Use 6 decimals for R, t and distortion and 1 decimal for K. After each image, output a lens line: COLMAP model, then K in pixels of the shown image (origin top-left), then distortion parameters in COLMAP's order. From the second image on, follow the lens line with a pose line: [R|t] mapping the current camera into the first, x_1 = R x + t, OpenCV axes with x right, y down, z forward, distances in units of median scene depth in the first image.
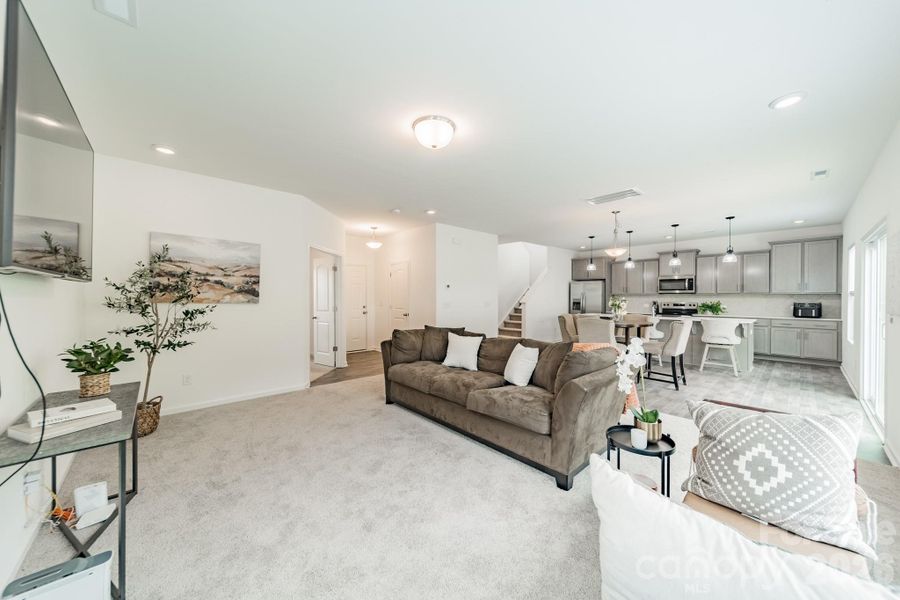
lens RADIAL K [[320.0, 0, 454.4], [0, 320.0, 298.4], [0, 0, 1]] dist [0.007793, -0.000033]
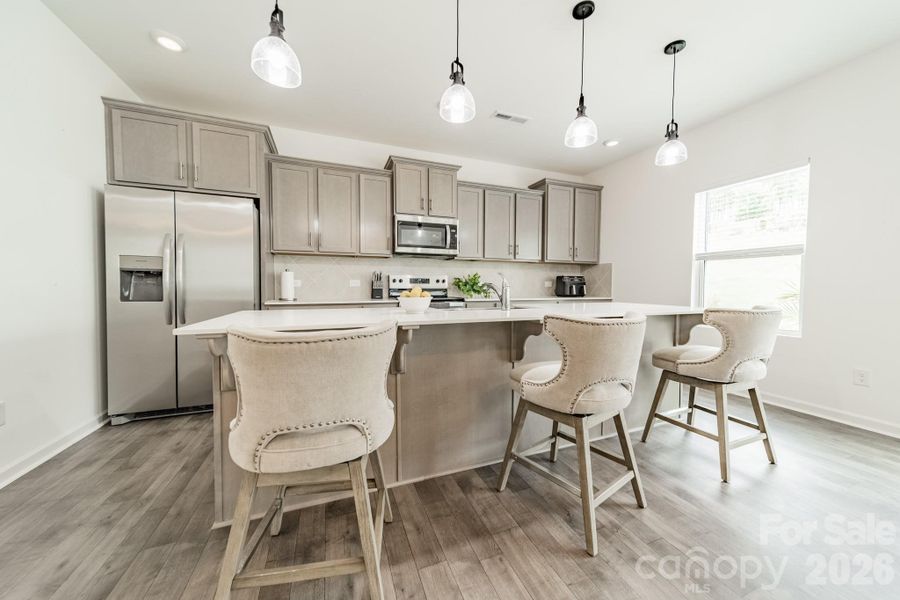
lens RADIAL K [[320.8, 0, 453.8], [0, 320.8, 296.1], [0, 0, 1]] dist [0.007504, 0.000018]
pose [[0.365914, -0.031626, 0.930111, 0.277037], [-0.000180, 0.999420, 0.034053, 0.027446], [-0.930649, -0.012628, 0.365696, 0.802717]]
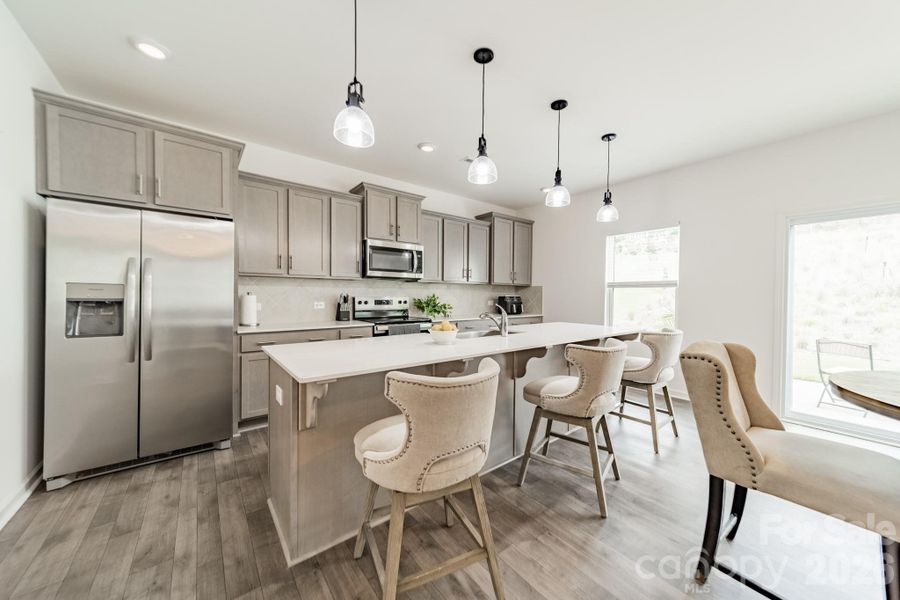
lens RADIAL K [[320.0, 0, 454.4], [0, 320.0, 298.4], [0, 0, 1]] dist [0.007793, -0.000033]
pose [[0.080686, -0.012765, 0.996658, 0.219186], [-0.005403, 0.999898, 0.013244, 0.007229], [-0.996725, -0.006454, 0.080609, 0.880559]]
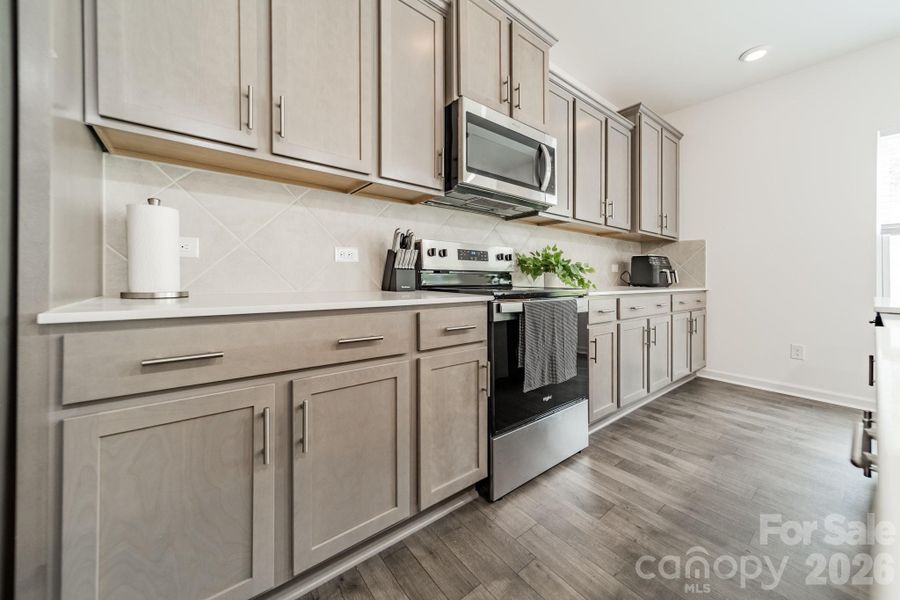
lens RADIAL K [[333.3, 0, 460.0], [0, 333.3, 280.1], [0, 0, 1]] dist [-0.000185, -0.000055]
pose [[0.066112, -0.010930, 0.997752, 0.463791], [-0.009169, 0.999891, 0.011561, 0.037358], [-0.997770, -0.009913, 0.066004, 1.028843]]
